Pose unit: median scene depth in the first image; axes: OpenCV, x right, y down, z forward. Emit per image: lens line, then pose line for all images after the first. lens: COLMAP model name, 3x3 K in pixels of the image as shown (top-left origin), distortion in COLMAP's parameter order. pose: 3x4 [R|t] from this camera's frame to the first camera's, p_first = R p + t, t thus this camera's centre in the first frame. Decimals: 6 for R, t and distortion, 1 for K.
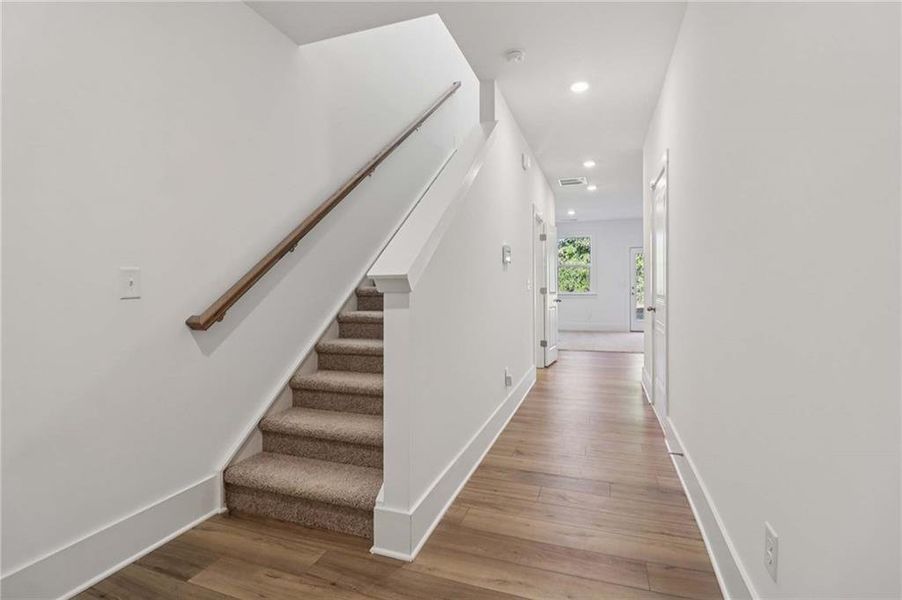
lens RADIAL K [[430.2, 0, 452.7], [0, 430.2, 285.3], [0, 0, 1]] dist [0.001190, -0.012473]
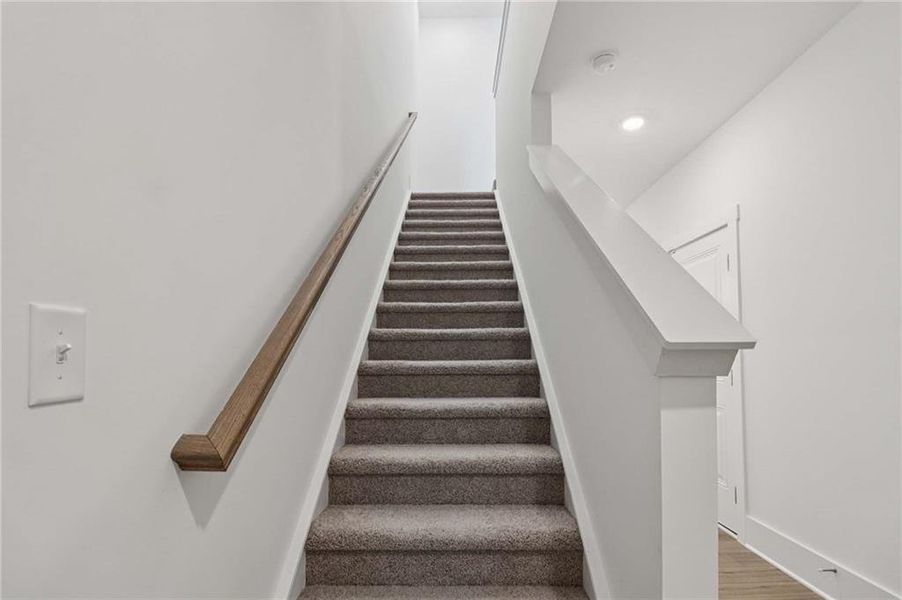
lens RADIAL K [[445.4, 0, 451.4], [0, 445.4, 326.4], [0, 0, 1]] dist [-0.000702, -0.015787]
pose [[0.945769, 0.025834, 0.323811, -0.402023], [-0.003231, 0.997531, -0.070147, -0.002618], [-0.324824, 0.065297, 0.943518, 0.409971]]
